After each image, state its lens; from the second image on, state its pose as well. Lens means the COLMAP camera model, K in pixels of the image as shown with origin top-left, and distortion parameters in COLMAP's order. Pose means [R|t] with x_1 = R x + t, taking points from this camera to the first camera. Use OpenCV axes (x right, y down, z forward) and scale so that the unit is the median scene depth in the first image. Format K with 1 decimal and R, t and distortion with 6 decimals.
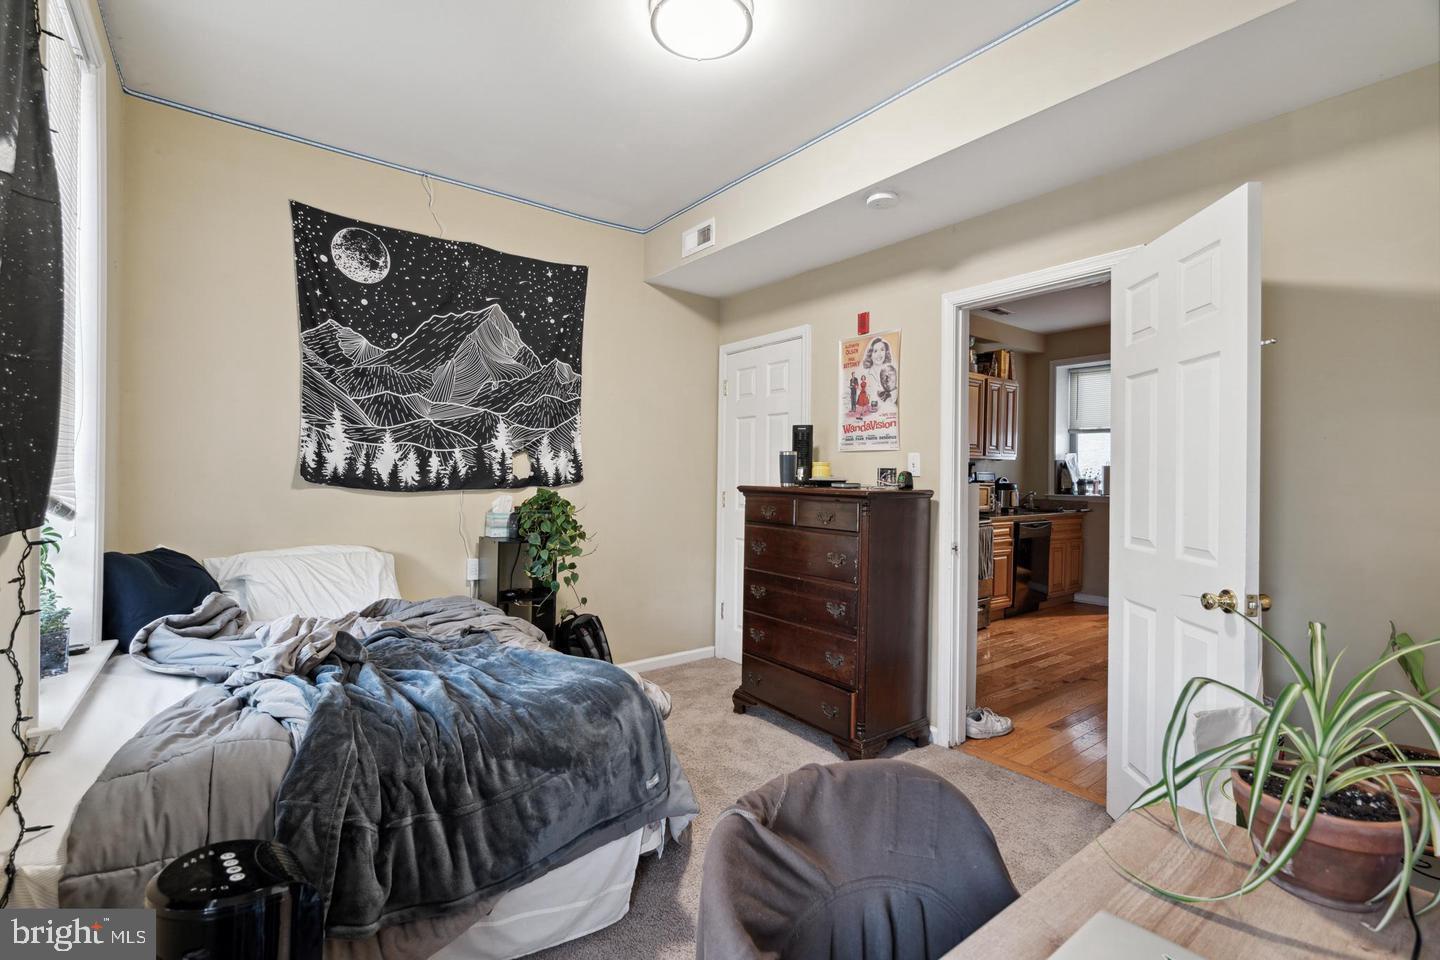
lens RADIAL K [[655.4, 0, 719.2], [0, 655.4, 471.8], [0, 0, 1]] dist [0.000964, 0.000630]
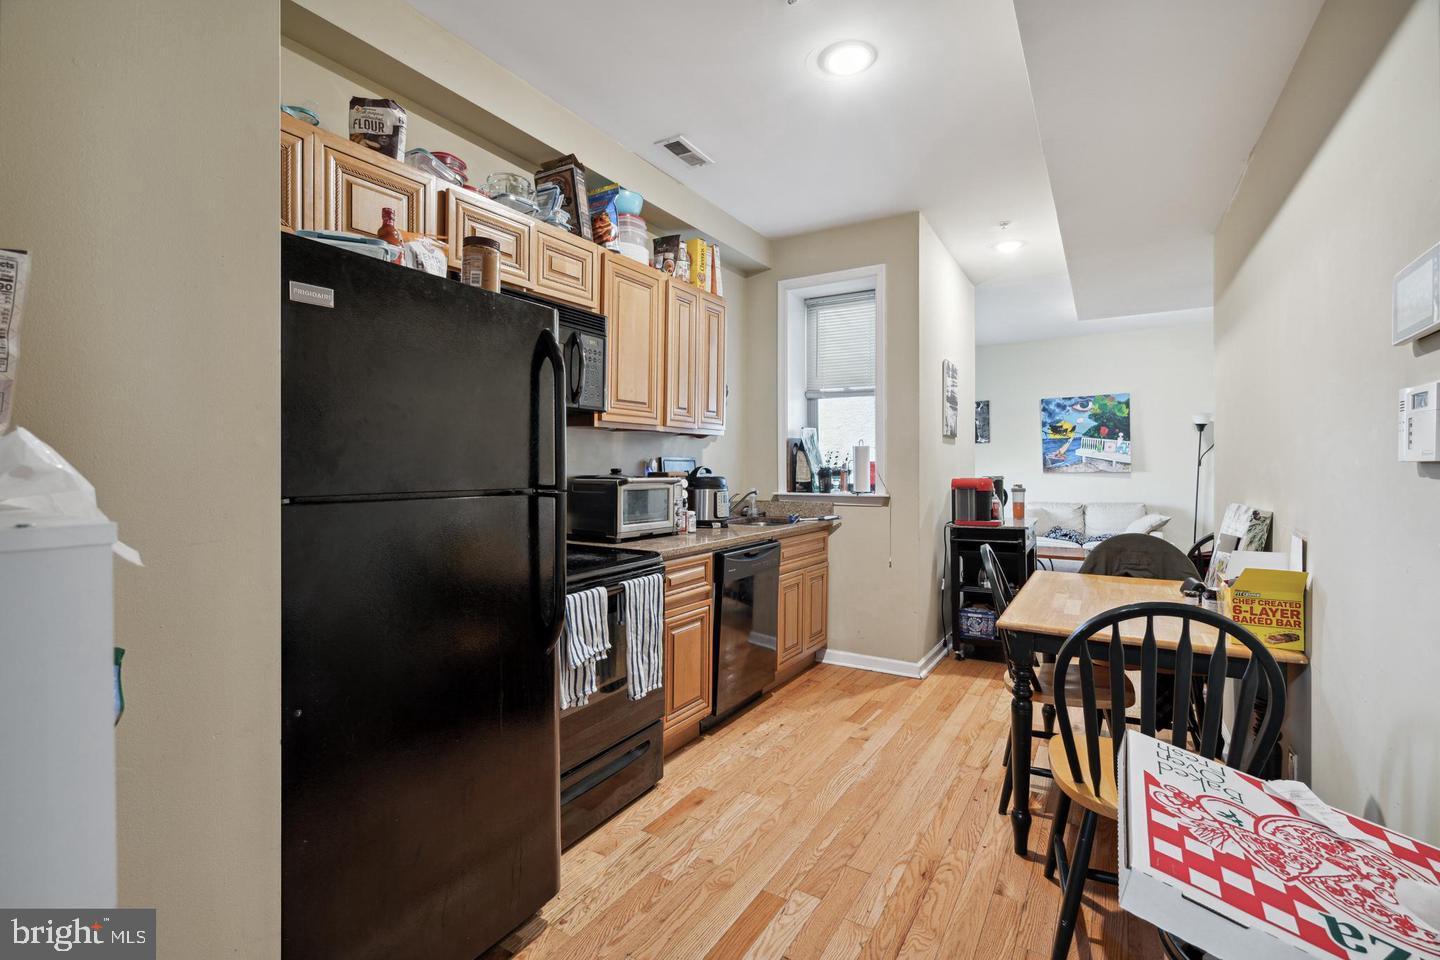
lens RADIAL K [[655.4, 0, 719.0], [0, 655.4, 475.3], [0, 0, 1]] dist [0.000964, 0.000630]
pose [[0.934951, -0.014345, 0.354487, 0.234013], [0.006693, 0.999718, 0.022803, 0.003188], [-0.354714, -0.018947, 0.934783, 0.446543]]
